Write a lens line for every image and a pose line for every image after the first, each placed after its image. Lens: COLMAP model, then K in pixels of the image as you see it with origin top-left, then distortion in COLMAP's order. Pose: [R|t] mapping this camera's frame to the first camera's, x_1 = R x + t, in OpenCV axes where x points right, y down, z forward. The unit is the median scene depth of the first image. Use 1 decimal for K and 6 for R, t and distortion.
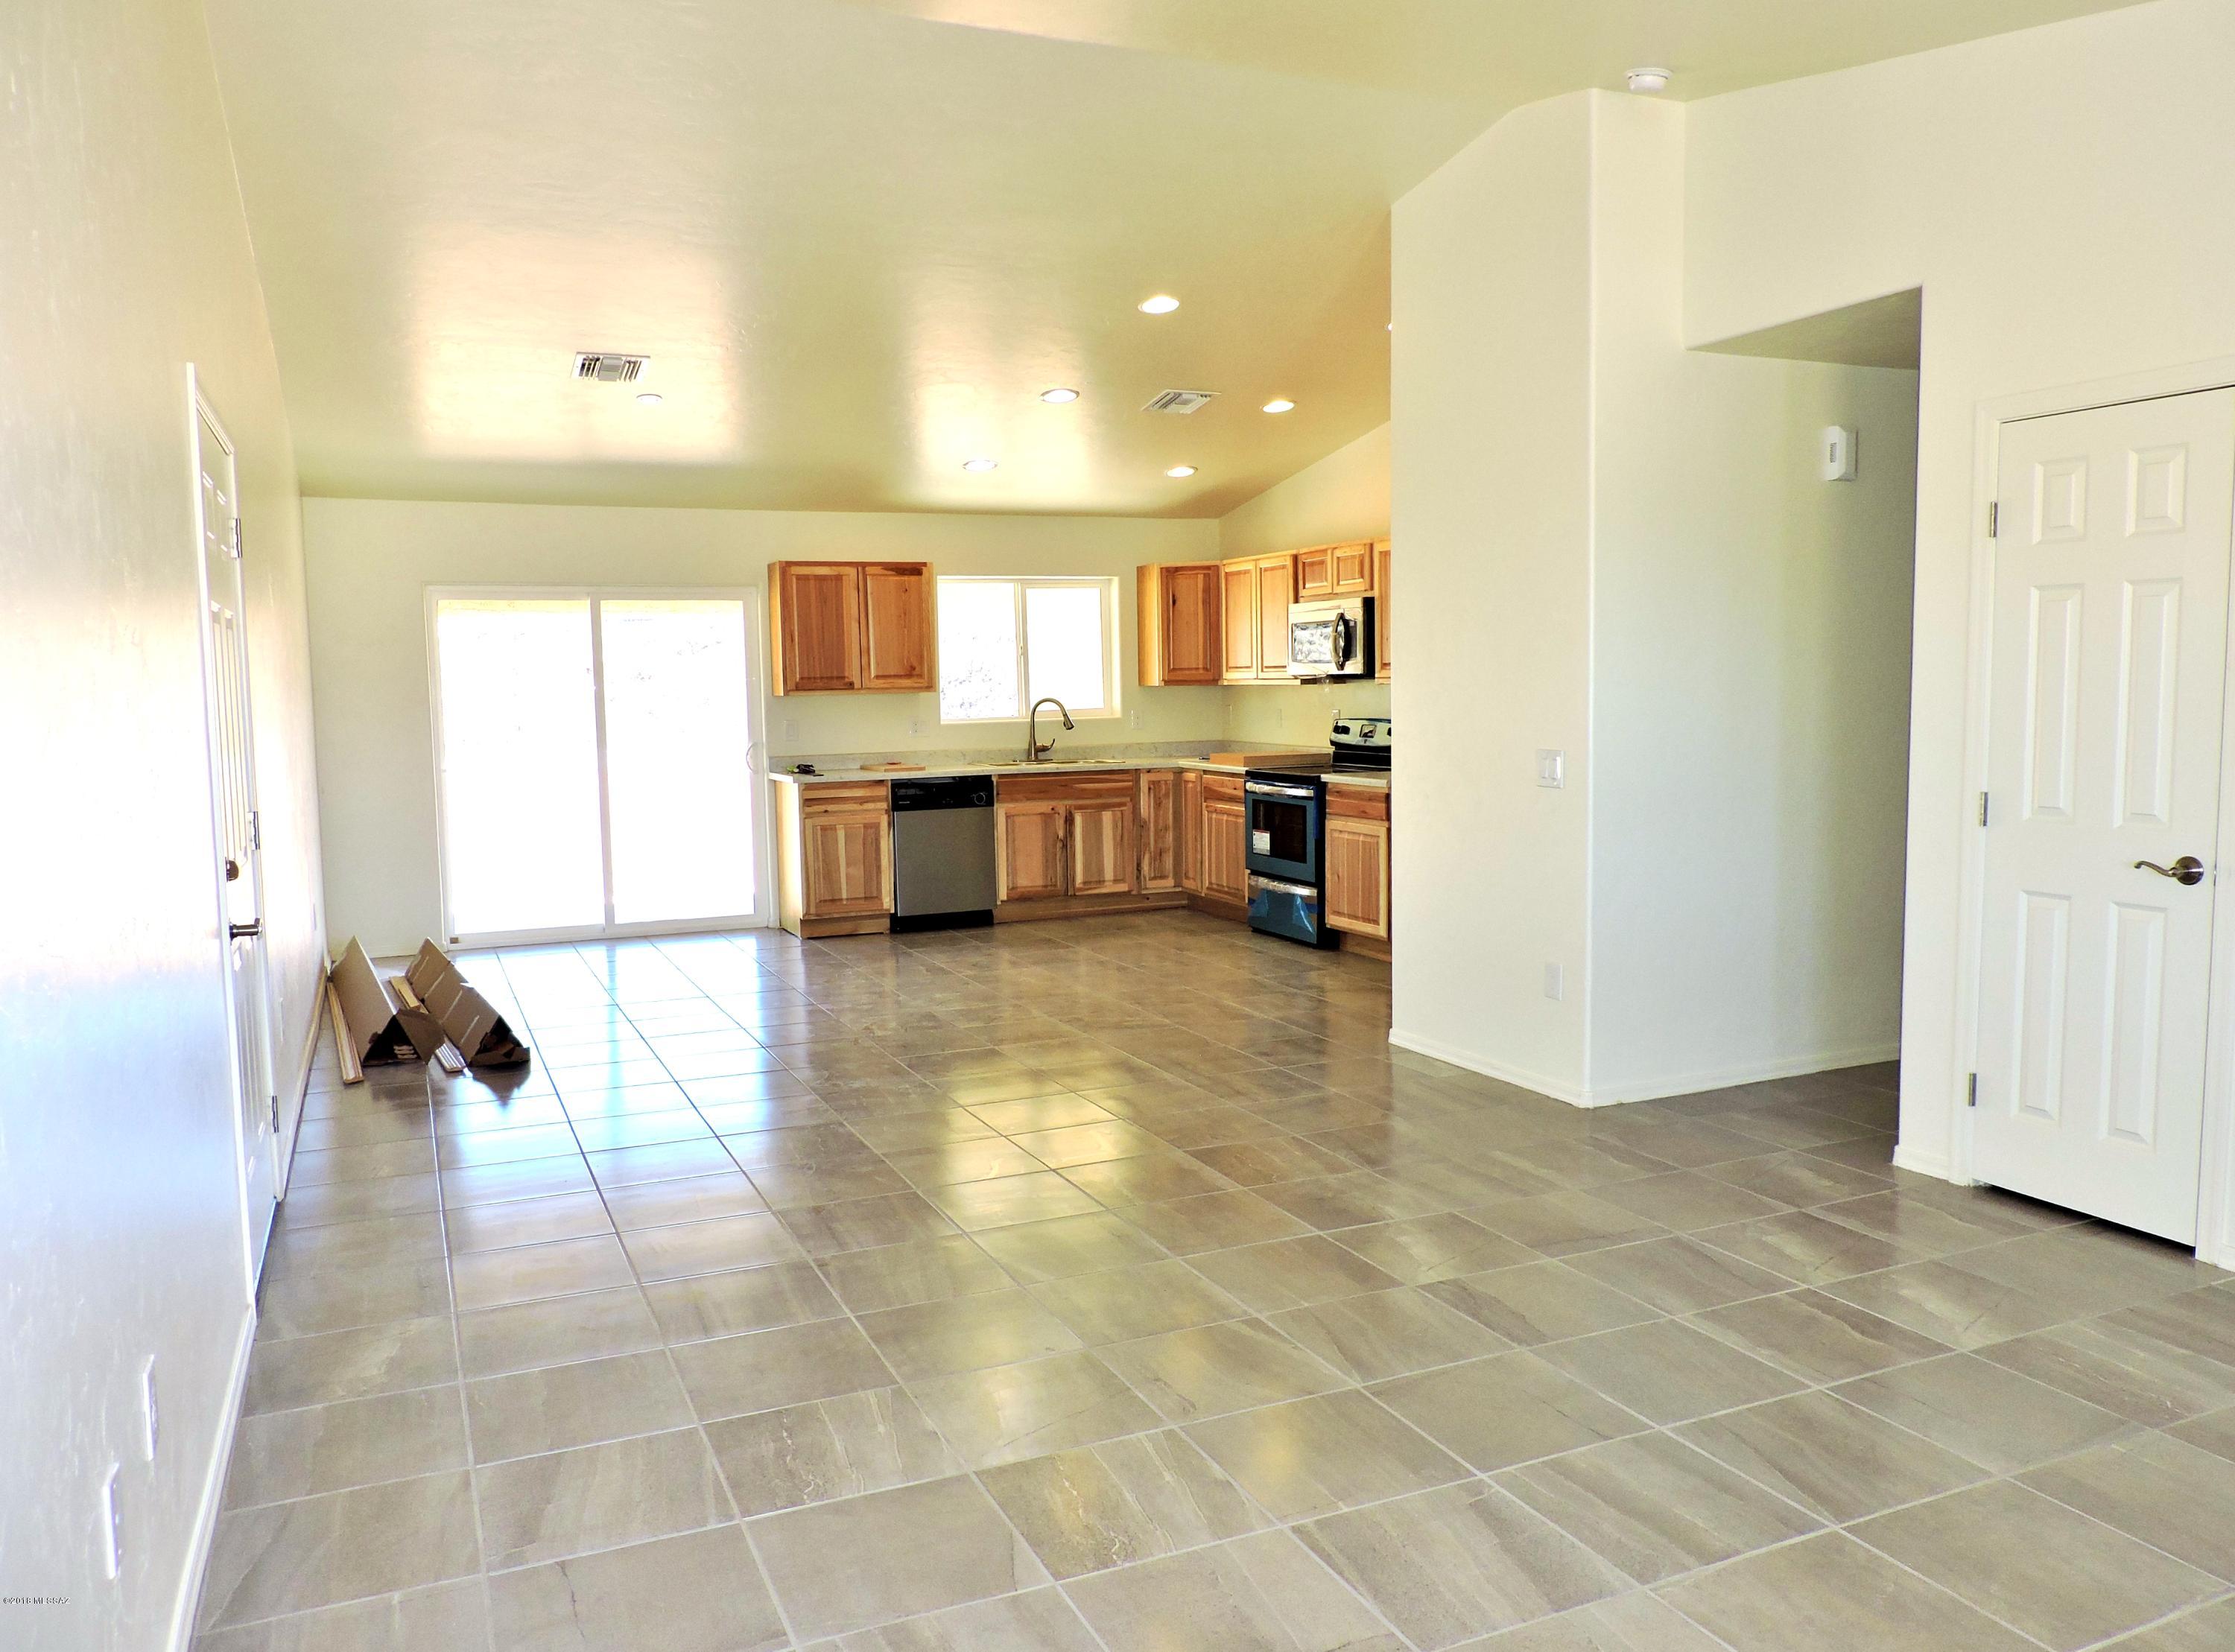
lens RADIAL K [[1605.8, 0, 1117.5], [0, 1605.8, 826.0], [0, 0, 1]] dist [-0.001405, -0.000131]
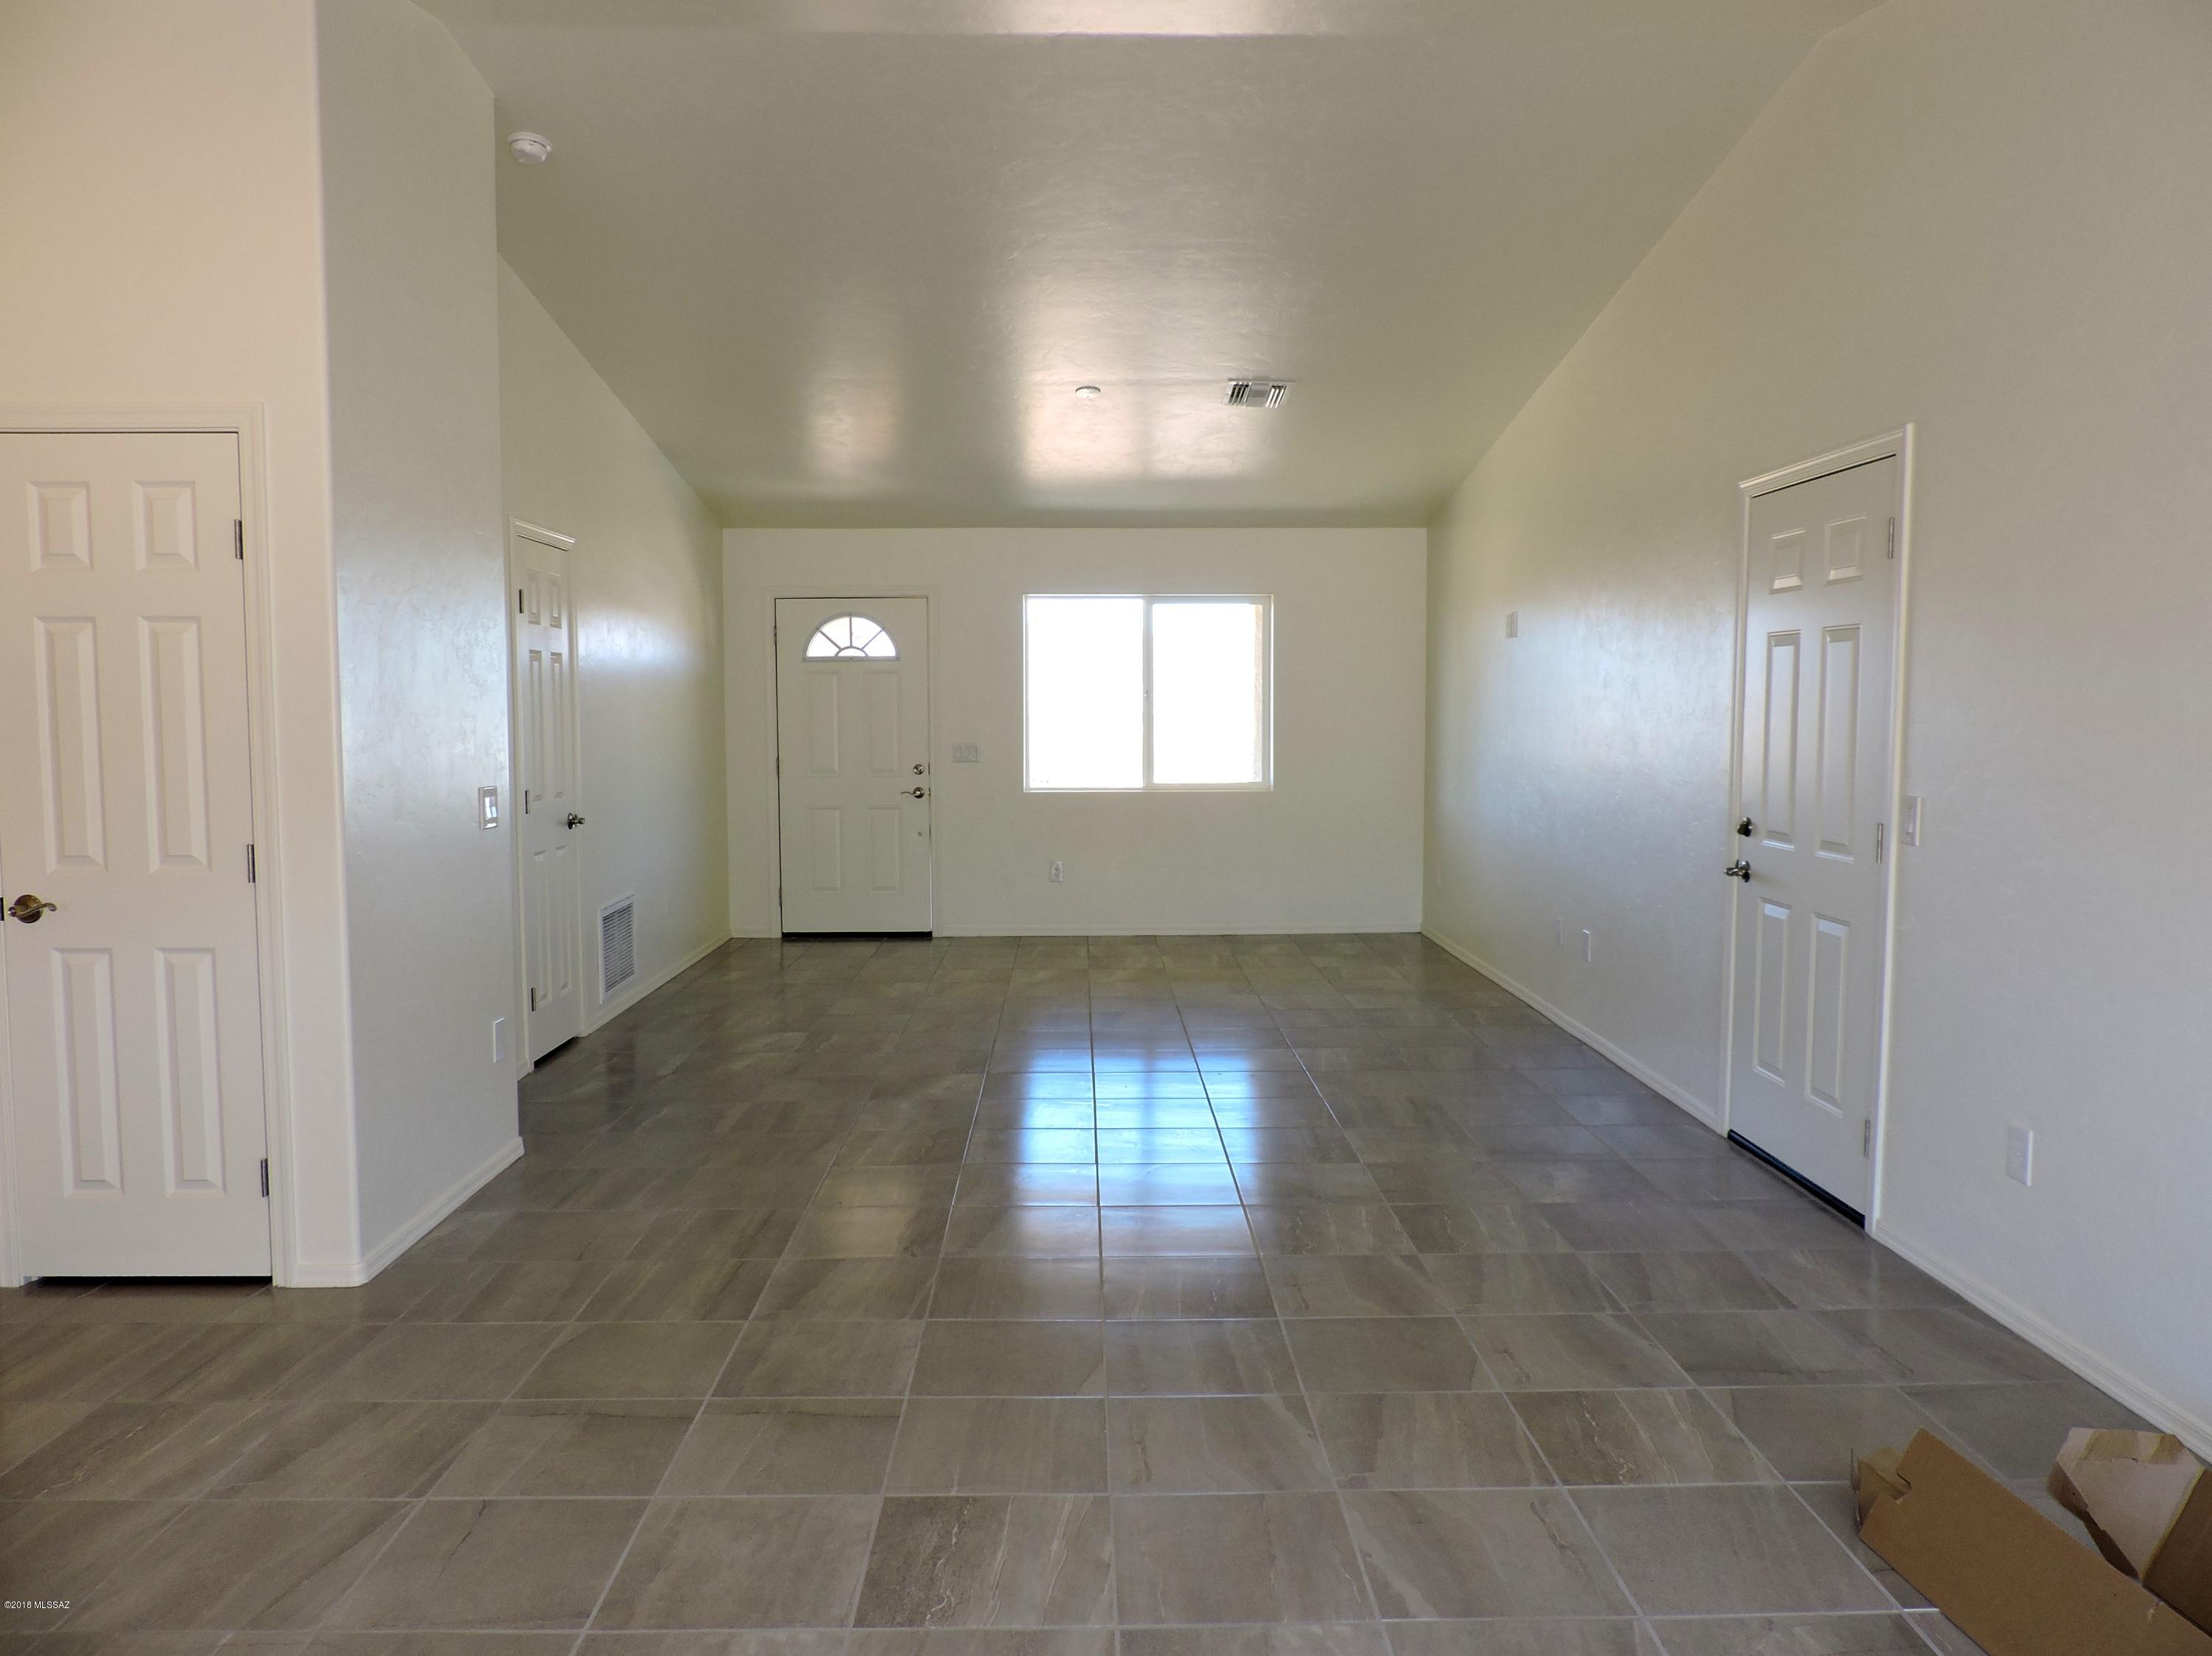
lens RADIAL K [[1602.4, 0, 1106.0], [0, 1602.4, 828.0], [0, 0, 1]] dist [-0.007598, 0.000441]
pose [[0.383617, -0.055760, 0.921807, -0.041571], [0.076695, 0.996651, 0.028371, -0.008214], [-0.920302, 0.059814, 0.386609, 0.099501]]
